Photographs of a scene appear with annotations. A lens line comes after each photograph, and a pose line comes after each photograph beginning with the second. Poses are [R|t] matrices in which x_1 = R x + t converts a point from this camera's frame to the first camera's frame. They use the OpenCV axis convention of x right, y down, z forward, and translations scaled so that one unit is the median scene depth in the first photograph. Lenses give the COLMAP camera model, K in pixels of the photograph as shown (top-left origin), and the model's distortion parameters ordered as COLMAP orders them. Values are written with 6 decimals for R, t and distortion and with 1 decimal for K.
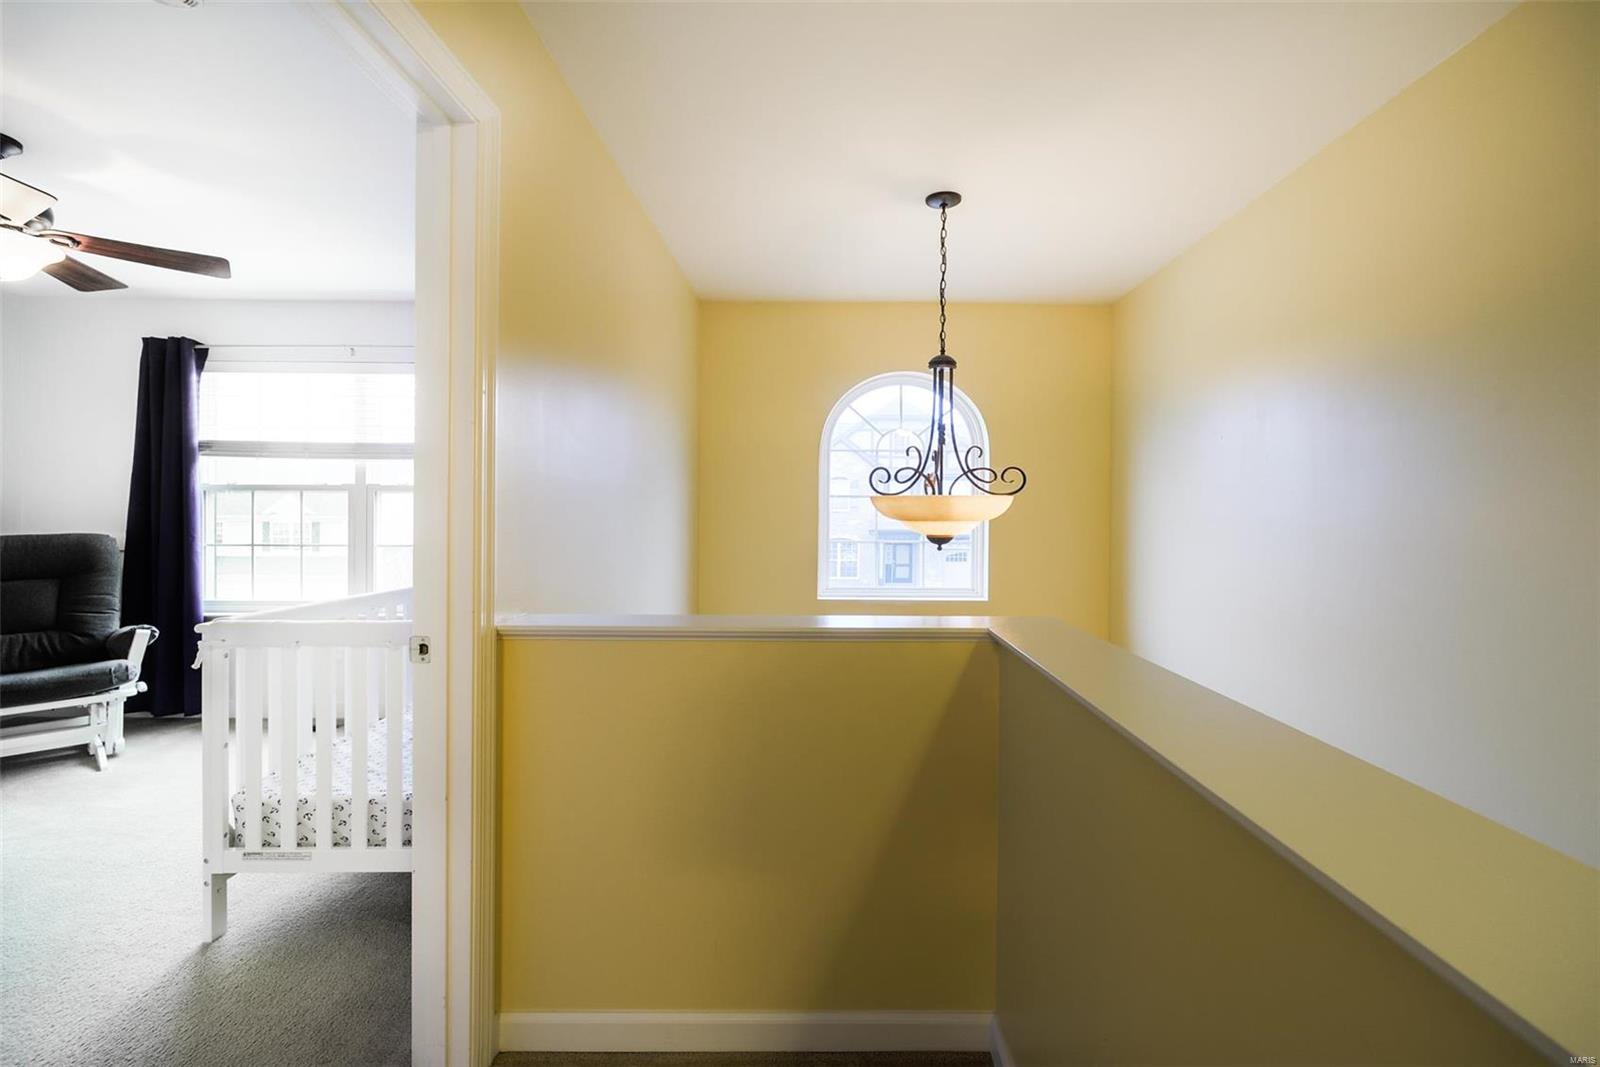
lens RADIAL K [[641.9, 0, 799.7], [0, 641.9, 521.7], [0, 0, 1]] dist [0.001517, 0.000099]
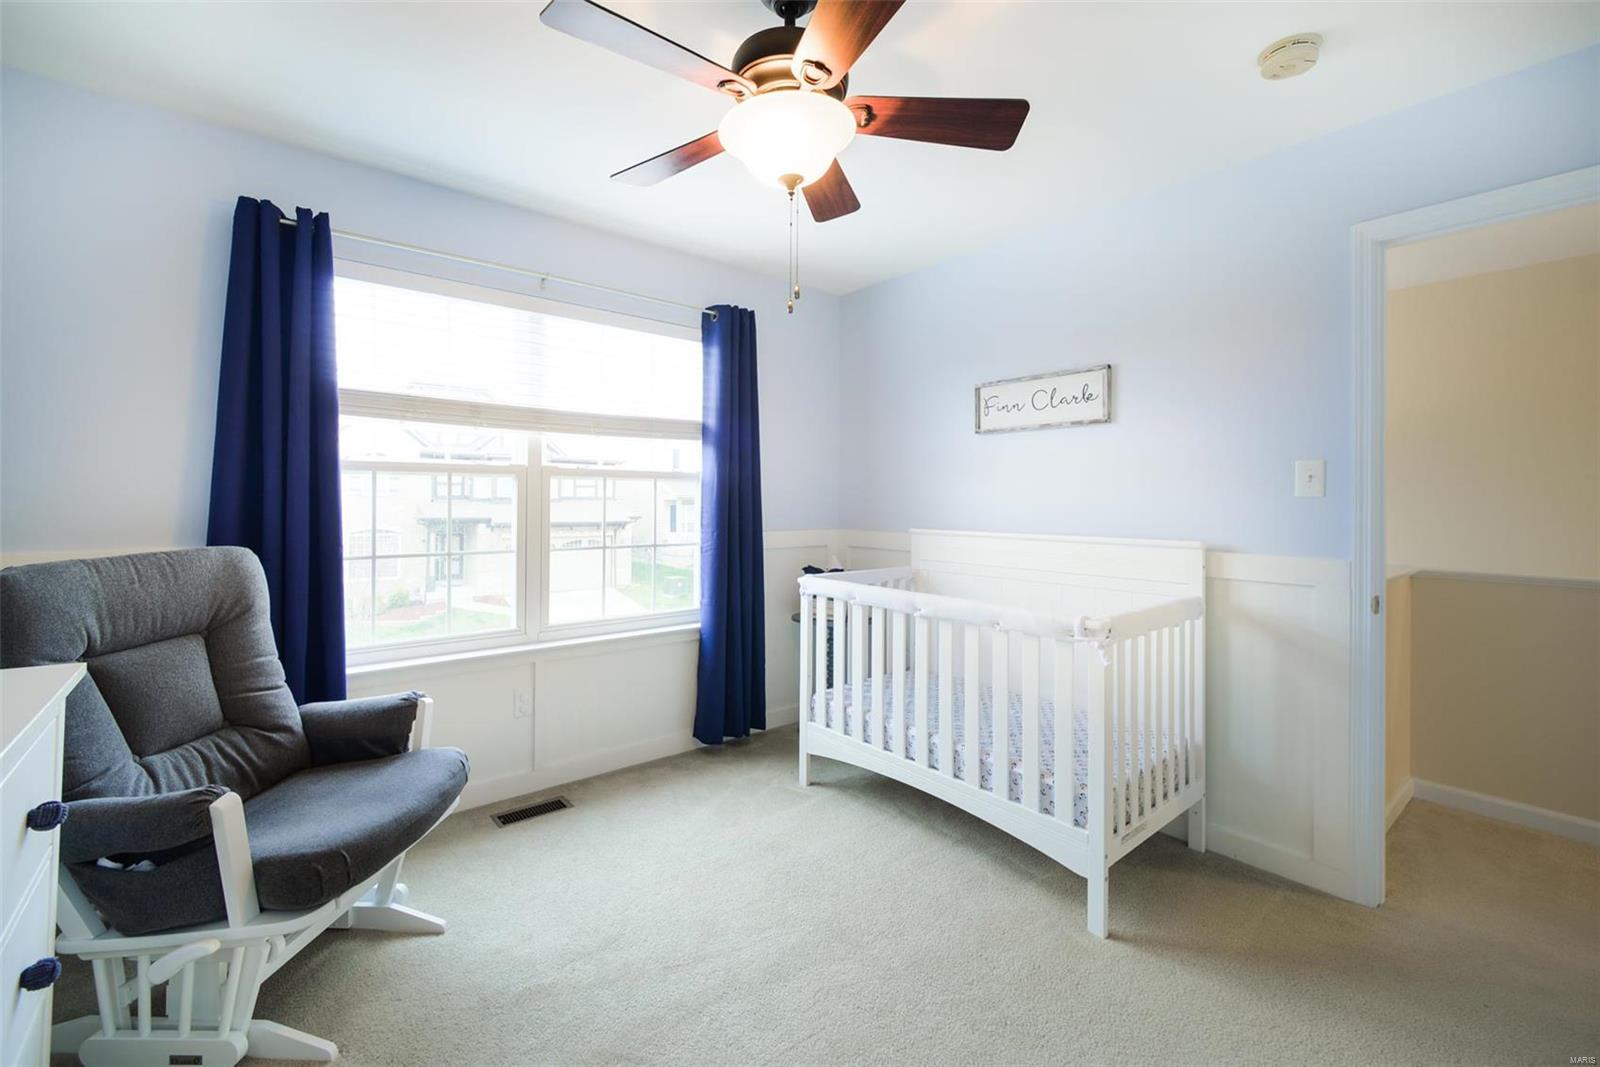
lens RADIAL K [[683.2, 0, 800.6], [0, 683.2, 501.0], [0, 0, 1]] dist [-0.000254, -0.000078]
pose [[0.782625, 0.002538, 0.622488, -0.981661], [0.003170, 0.999962, -0.008063, -0.012569], [-0.622485, 0.008283, 0.782587, 0.225318]]
